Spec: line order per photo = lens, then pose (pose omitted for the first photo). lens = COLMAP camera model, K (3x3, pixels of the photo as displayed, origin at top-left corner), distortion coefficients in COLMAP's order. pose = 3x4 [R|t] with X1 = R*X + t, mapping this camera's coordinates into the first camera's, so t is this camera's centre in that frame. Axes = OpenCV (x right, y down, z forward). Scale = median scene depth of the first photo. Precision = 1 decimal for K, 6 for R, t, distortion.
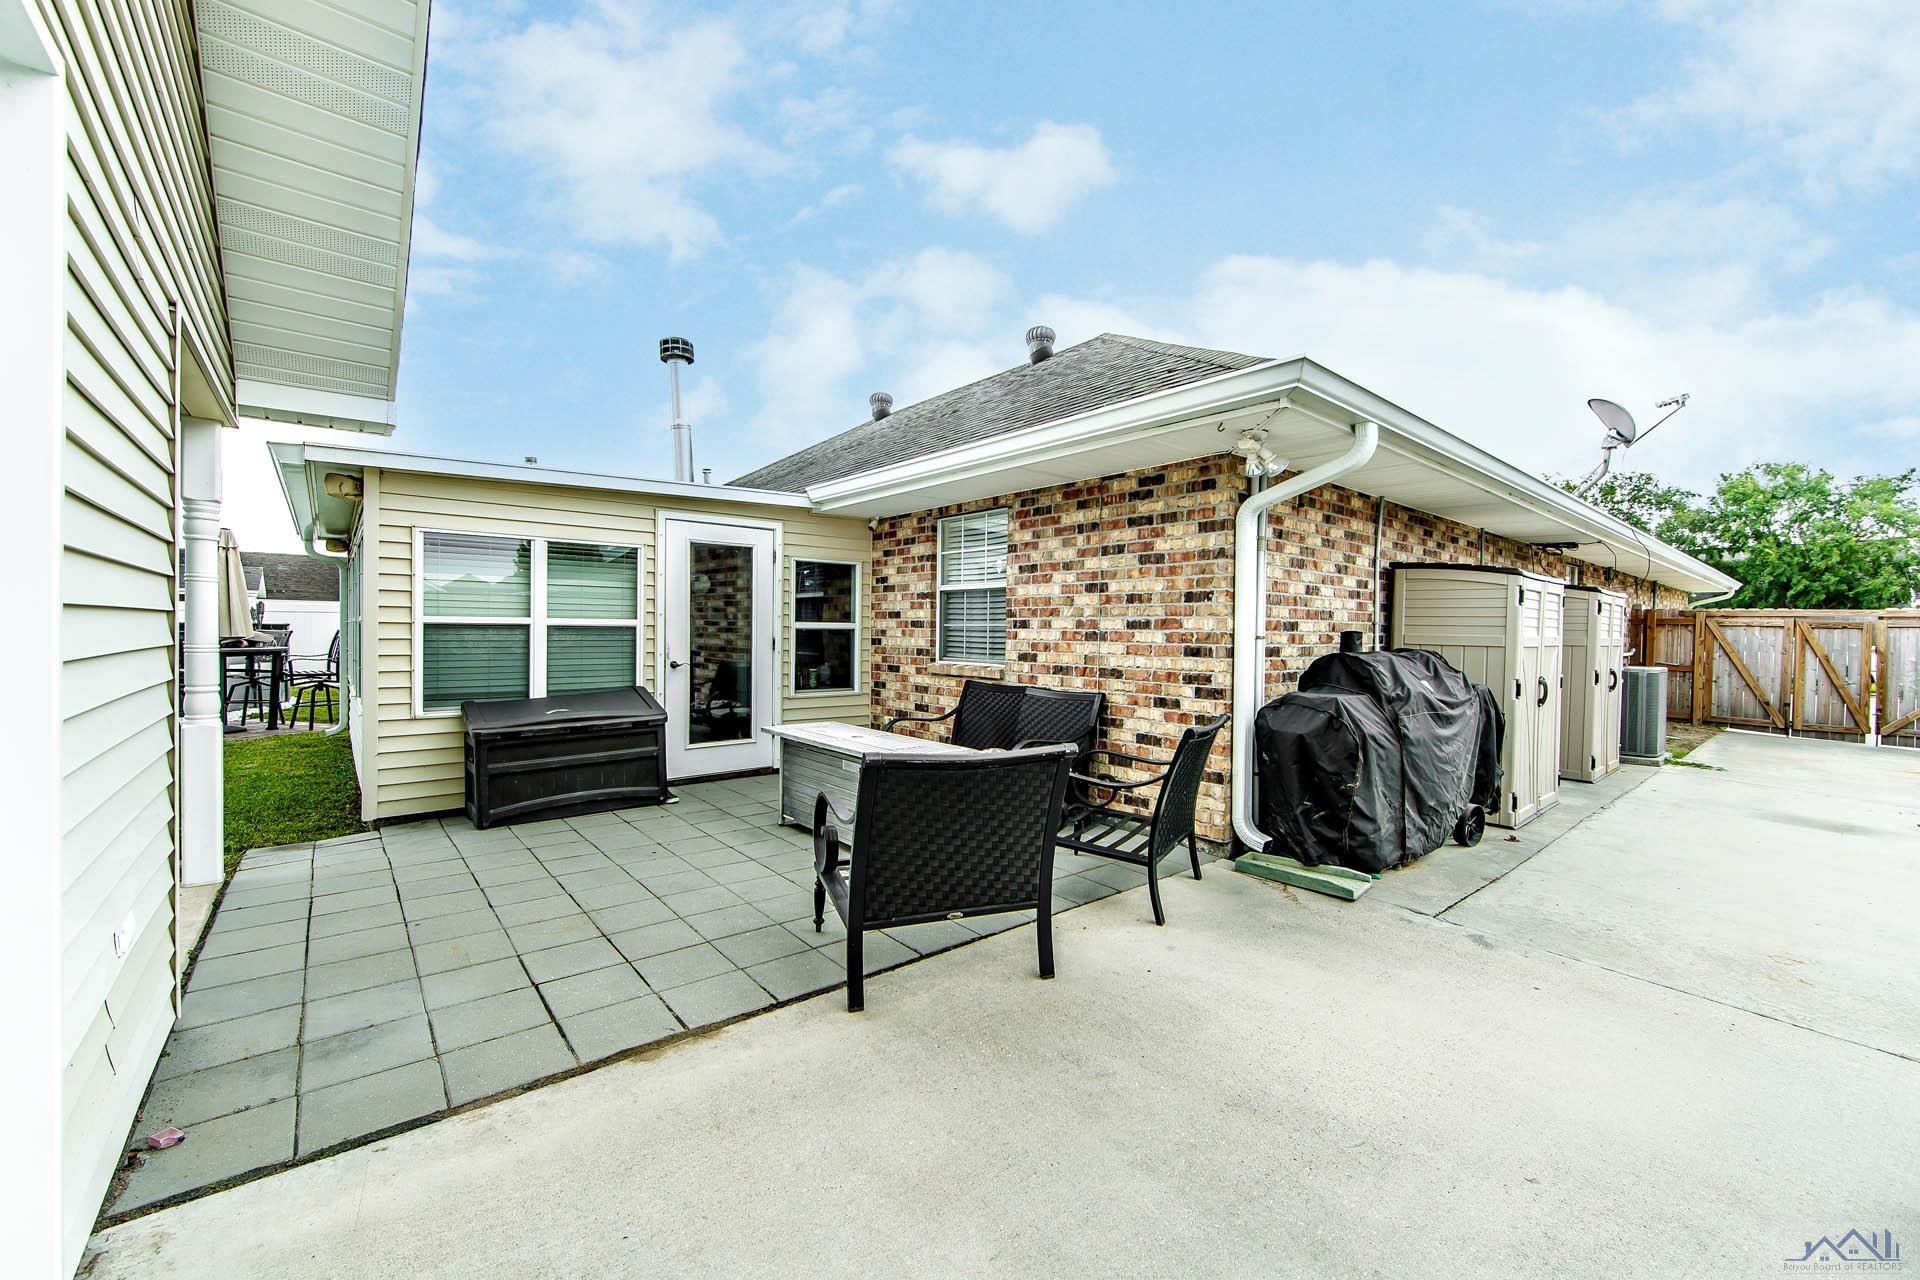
lens RADIAL K [[750.1, 0, 958.8], [0, 750.1, 640.8], [0, 0, 1]] dist [0.000455, -0.000097]
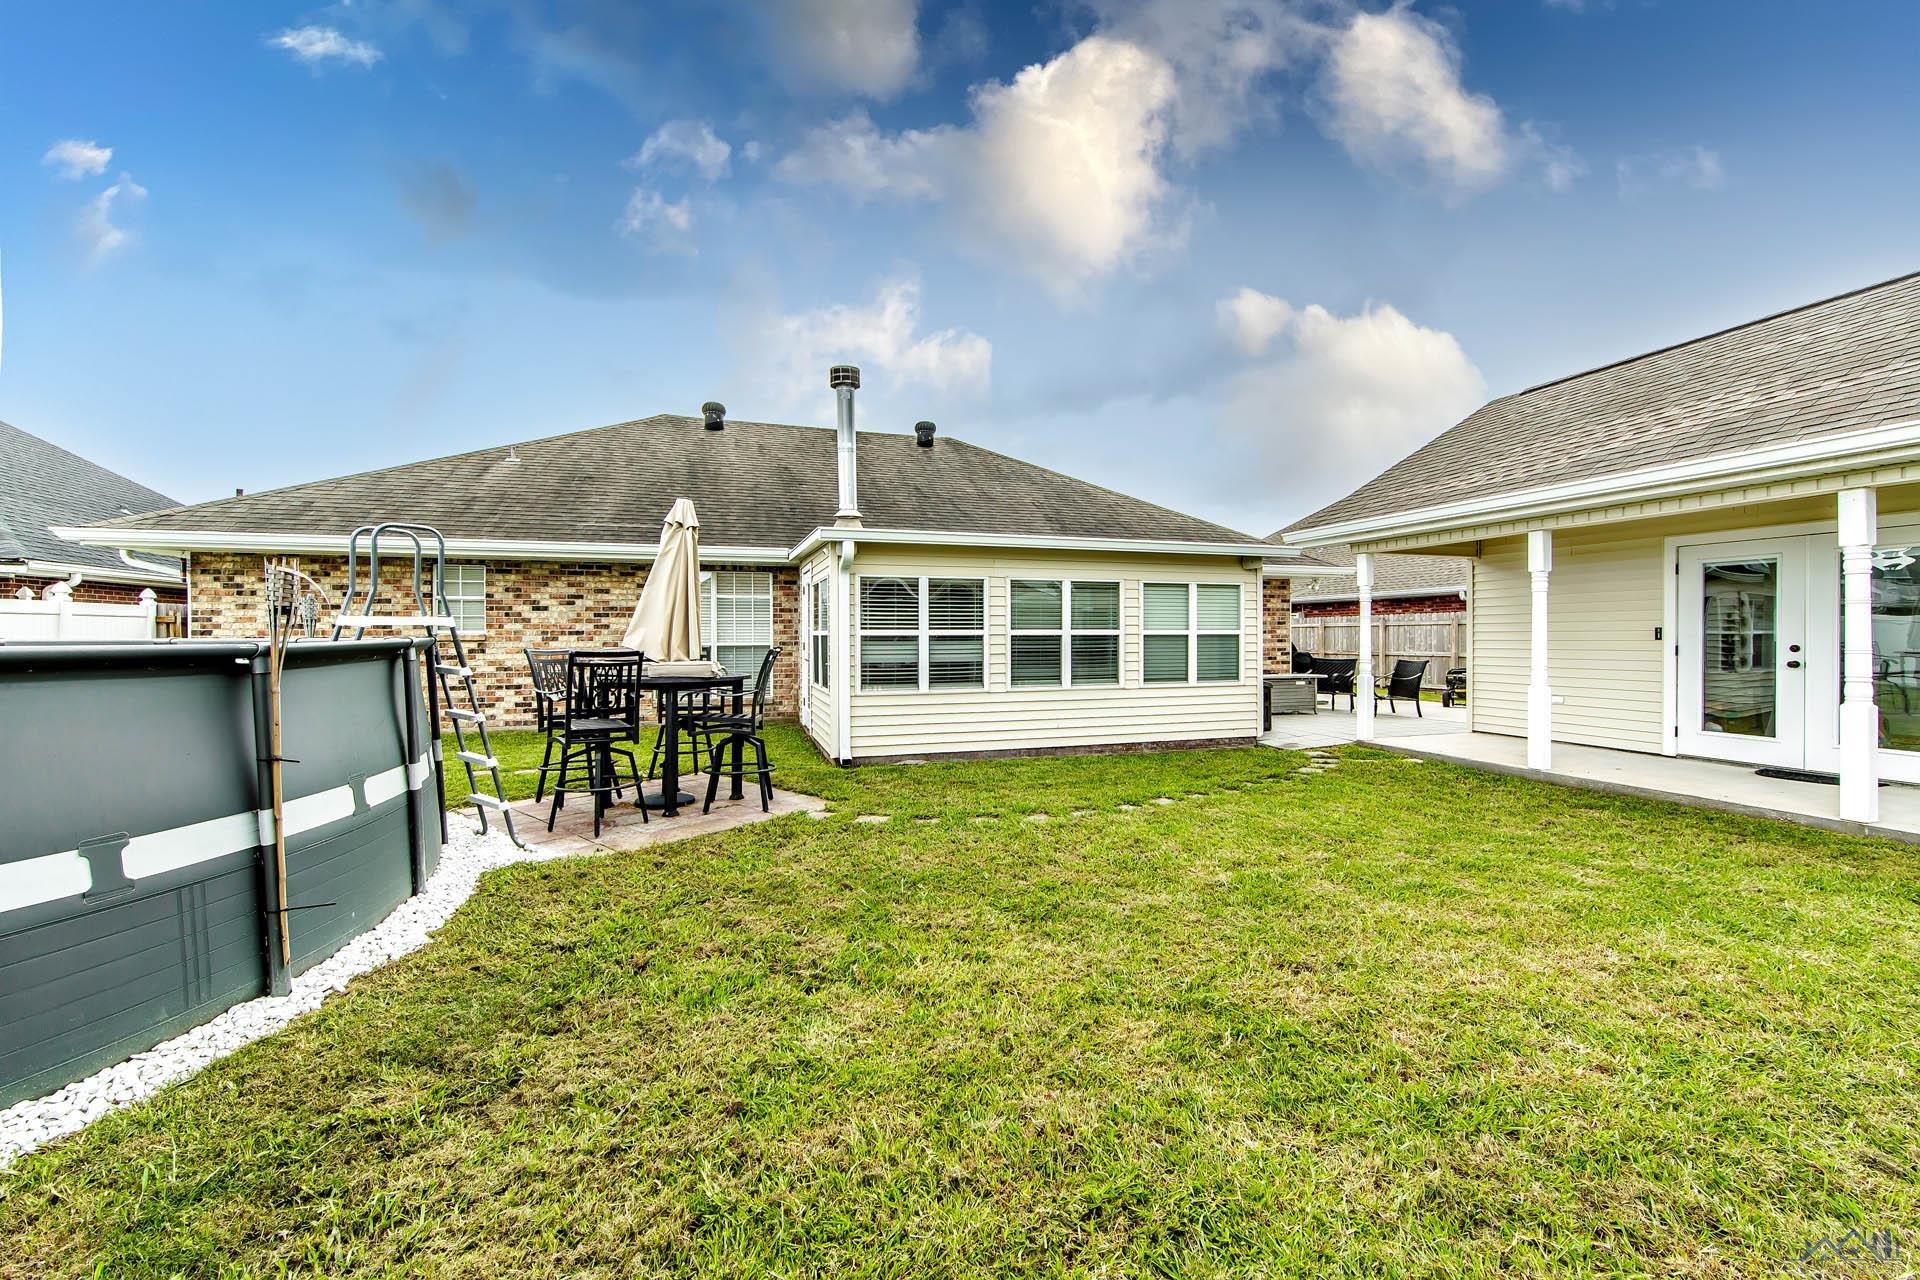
lens RADIAL K [[750.1, 0, 959.9], [0, 750.1, 645.4], [0, 0, 1]] dist [0.000455, -0.000097]
pose [[0.382113, -0.027887, 0.923695, -2.413691], [0.016643, 0.999590, 0.023294, -0.047782], [-0.923966, 0.006472, 0.382421, 0.818586]]
